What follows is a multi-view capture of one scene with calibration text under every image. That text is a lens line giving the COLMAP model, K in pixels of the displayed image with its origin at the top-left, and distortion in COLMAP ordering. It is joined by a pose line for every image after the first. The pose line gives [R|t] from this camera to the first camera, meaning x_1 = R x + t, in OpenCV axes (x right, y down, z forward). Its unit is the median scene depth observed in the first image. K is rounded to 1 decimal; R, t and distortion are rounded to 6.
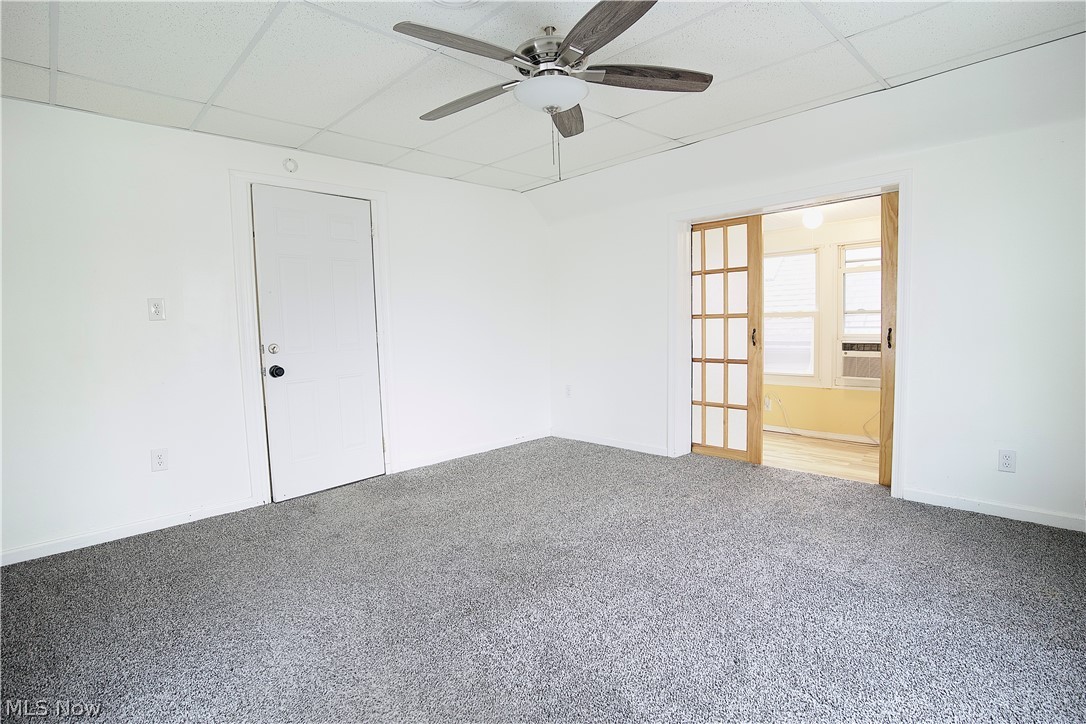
lens RADIAL K [[525.5, 0, 542.6], [0, 525.5, 361.5], [0, 0, 1]] dist [-0.041715, 0.005839]
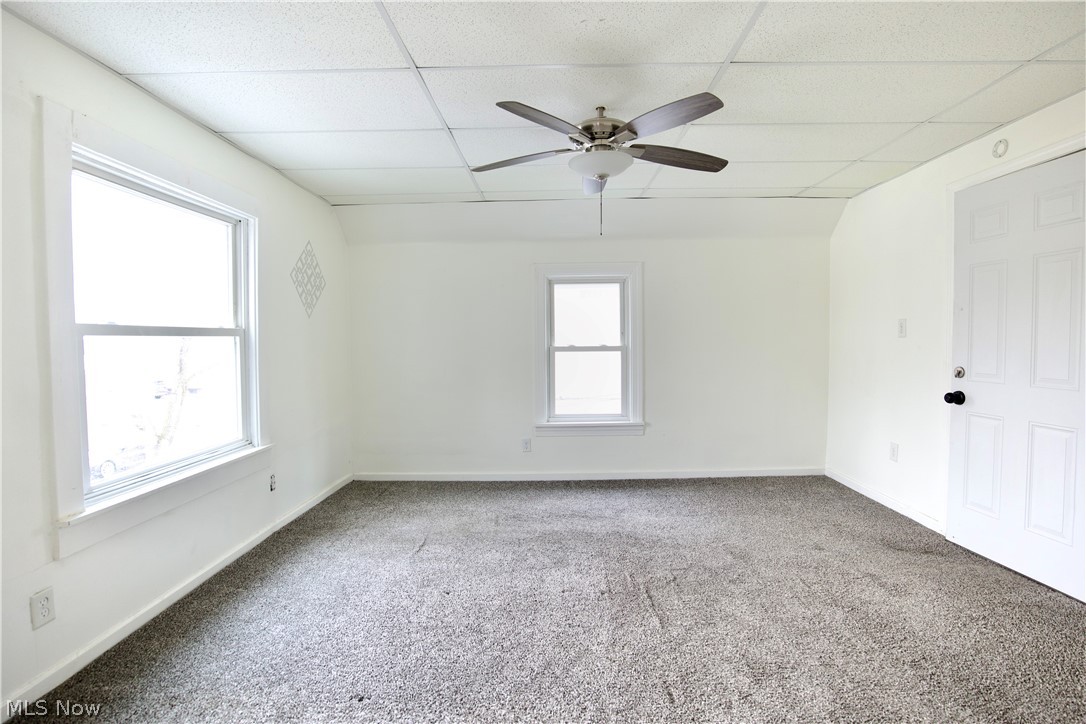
lens RADIAL K [[525.5, 0, 543.6], [0, 525.5, 359.7], [0, 0, 1]] dist [-0.041715, 0.005839]
pose [[-0.708779, 0.068326, -0.702114, 0.607263], [-0.023865, 0.992406, 0.120668, -0.135567], [0.705027, 0.102282, -0.701766, 1.116469]]
